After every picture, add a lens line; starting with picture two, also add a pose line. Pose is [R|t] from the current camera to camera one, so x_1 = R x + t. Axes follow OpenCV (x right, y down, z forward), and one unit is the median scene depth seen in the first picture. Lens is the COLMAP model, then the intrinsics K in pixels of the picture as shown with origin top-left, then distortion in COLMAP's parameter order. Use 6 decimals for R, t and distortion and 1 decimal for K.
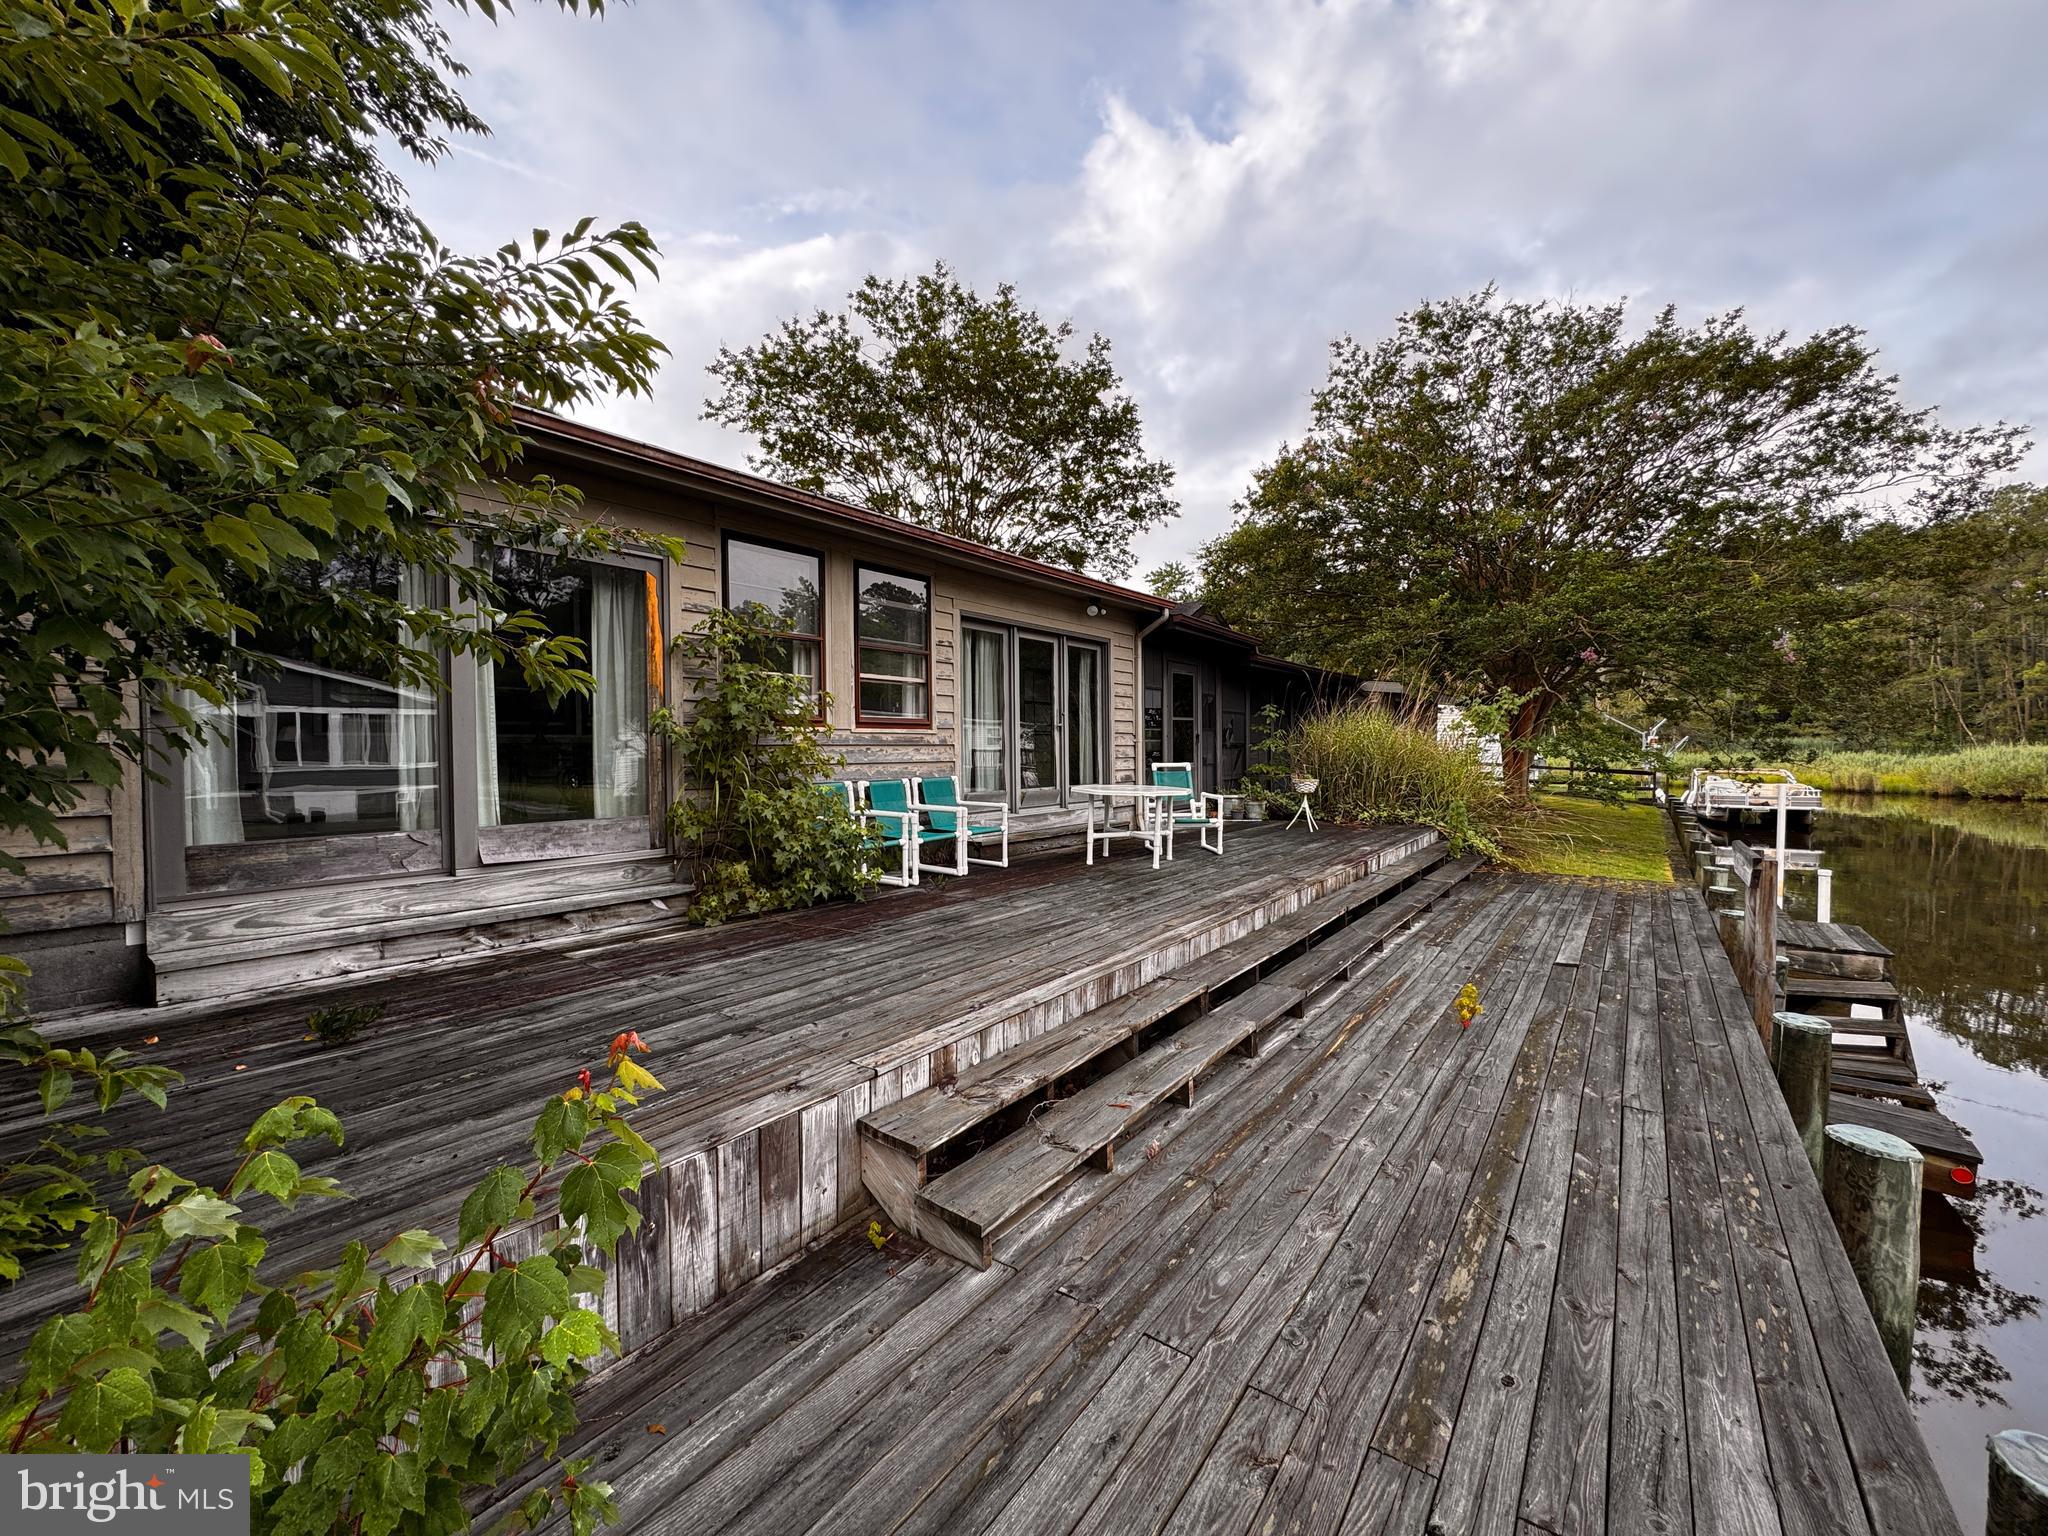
lens RADIAL K [[816.1, 0, 1024.0], [0, 816.1, 768.0], [0, 0, 1]] dist [-0.002823, 0.000397]
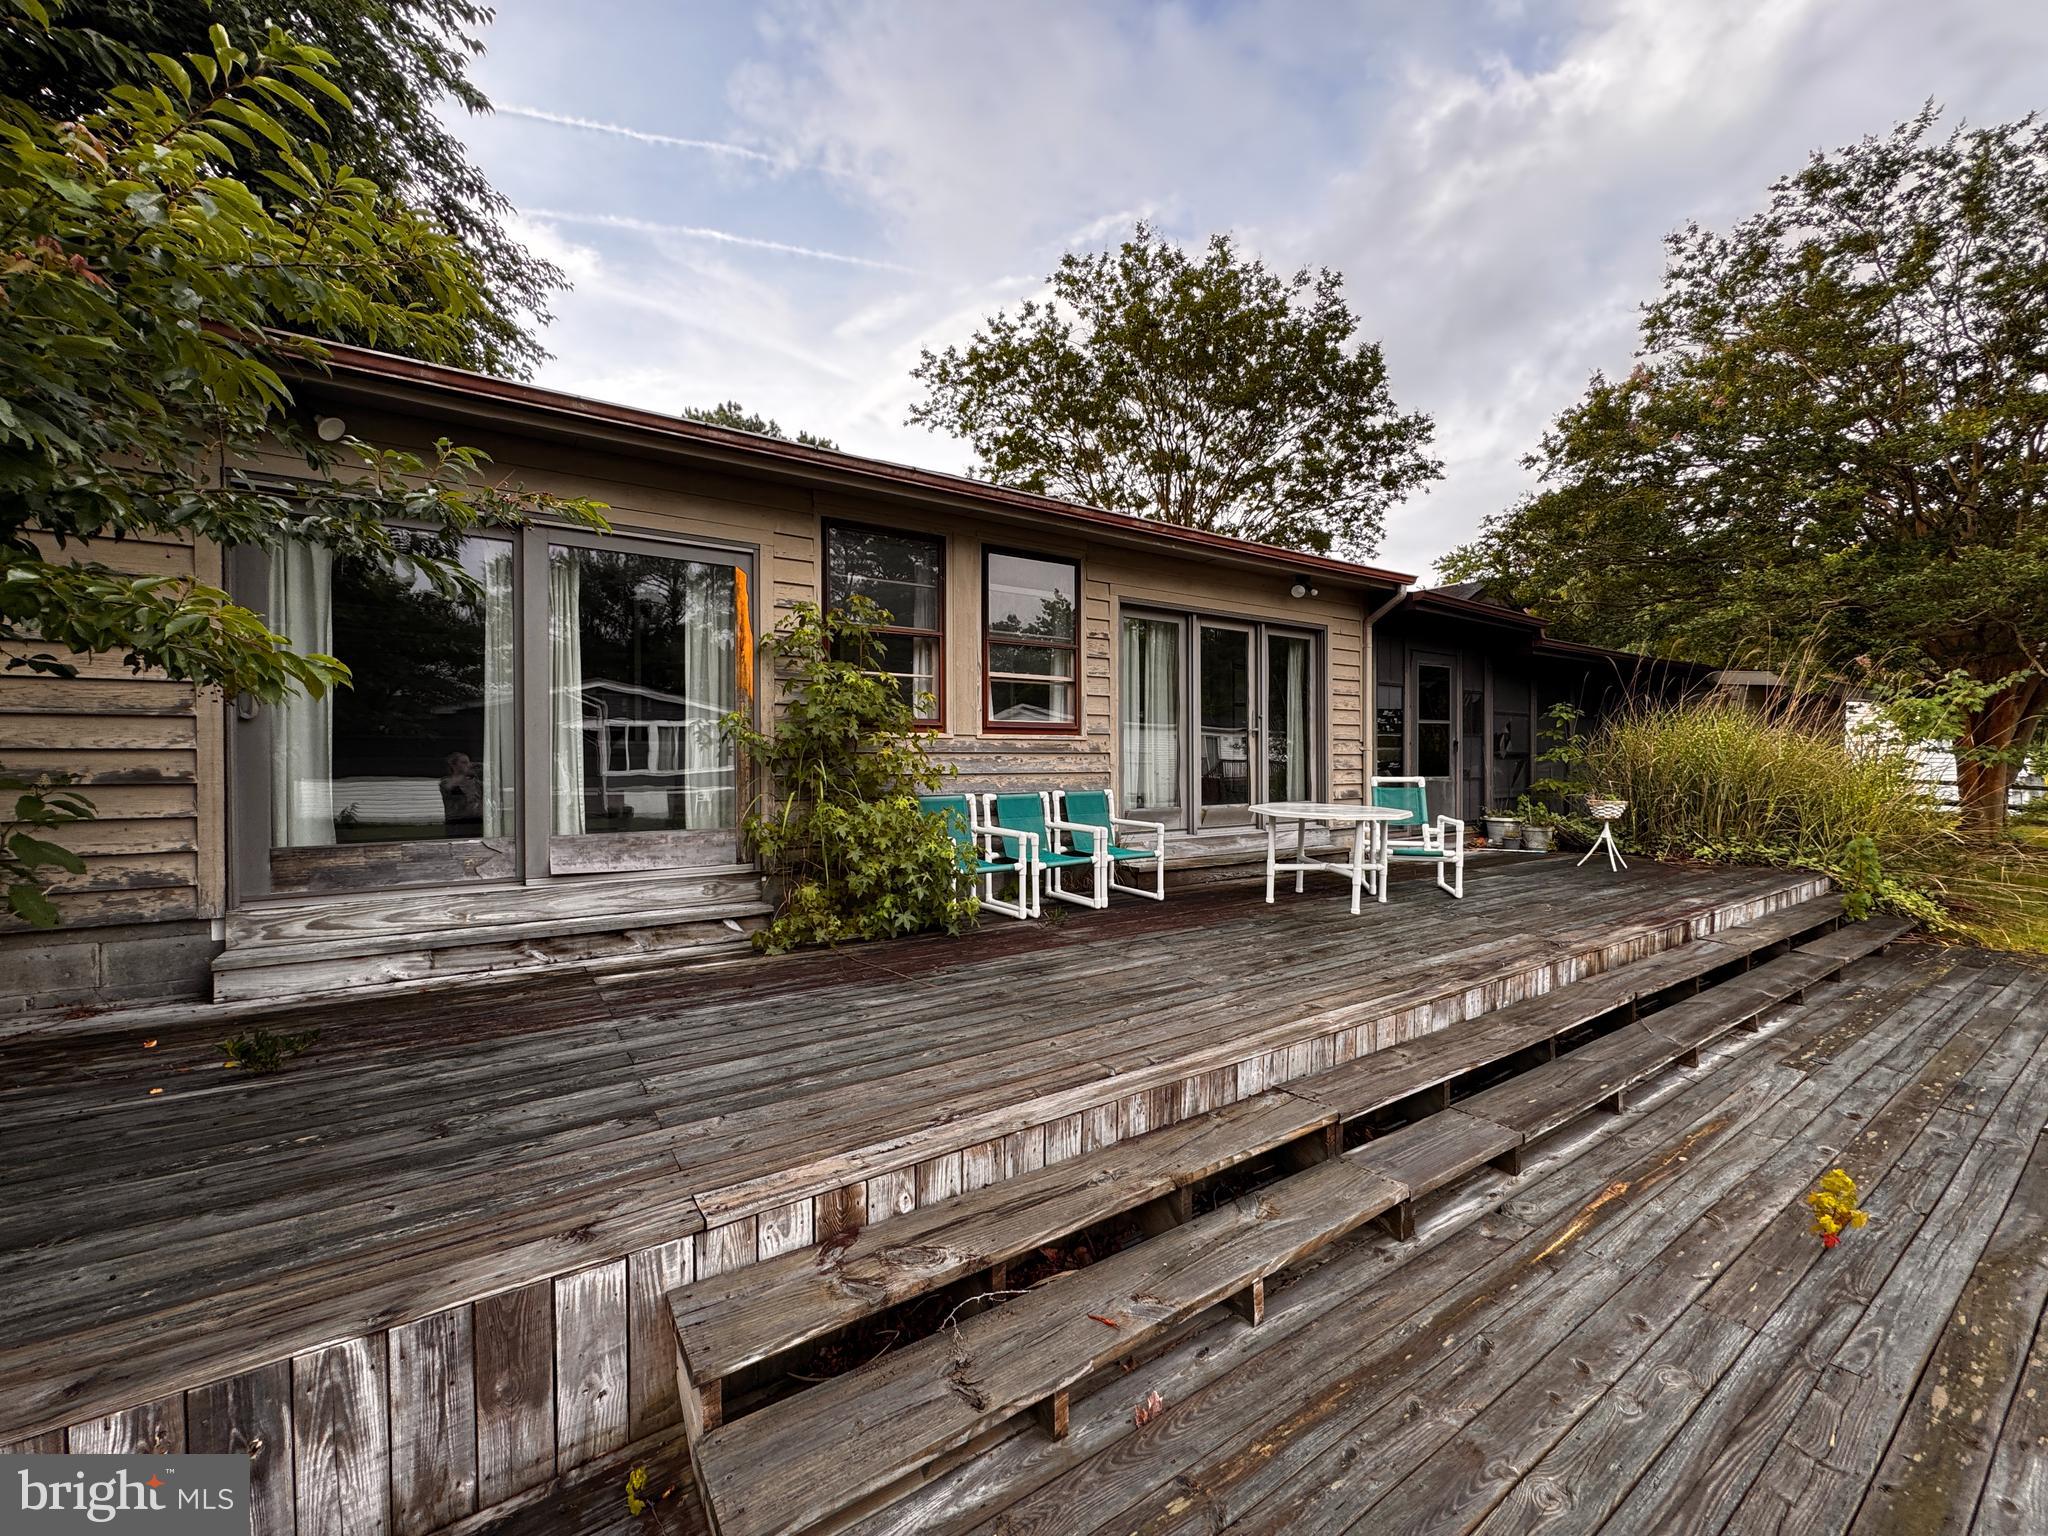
lens RADIAL K [[822.4, 0, 1019.3], [0, 822.4, 765.1], [0, 0, 1]] dist [-0.003367, 0.000371]
pose [[0.946478, 0.007808, -0.322674, 0.183058], [-0.012232, 0.999857, -0.011686, -0.007740], [0.322537, 0.015007, 0.946438, 0.260649]]
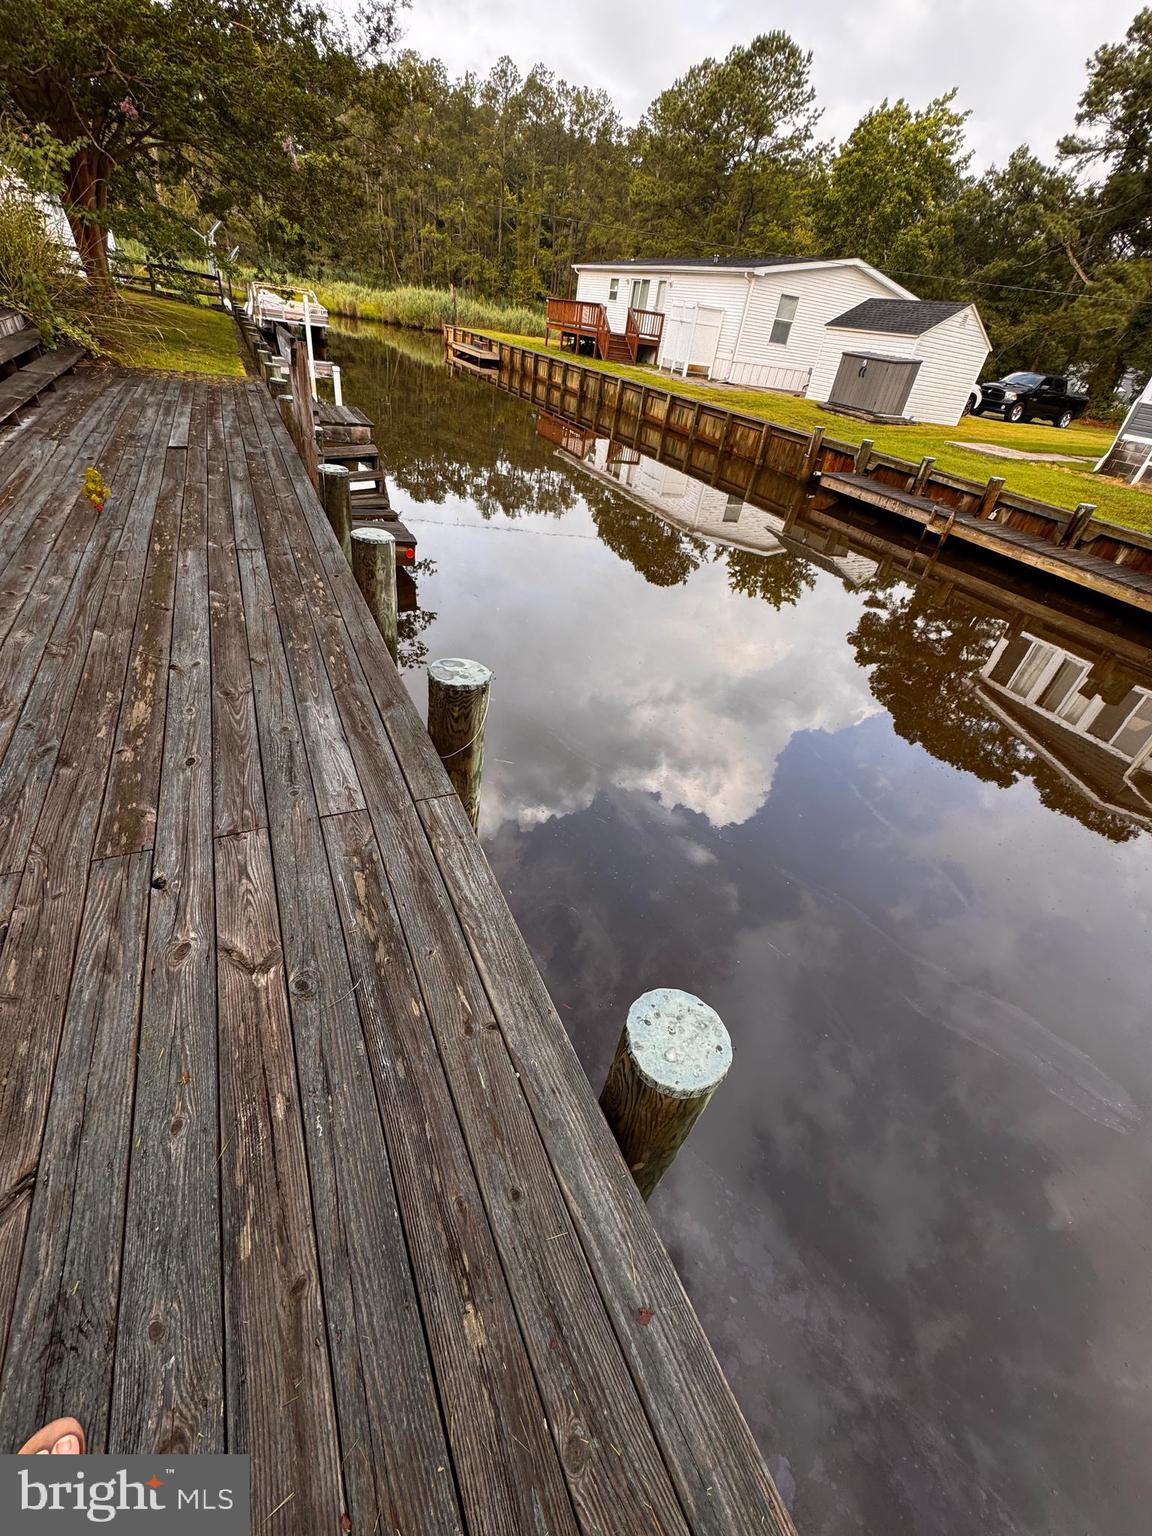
lens RADIAL K [[616.8, 0, 576.0], [0, 616.8, 768.0], [0, 0, 1]] dist [-0.003367, 0.000371]
pose [[0.462895, -0.471811, 0.750415, 0.057277], [-0.109136, 0.809799, 0.576468, 0.051596], [-0.879669, -0.348741, 0.323361, 0.053881]]
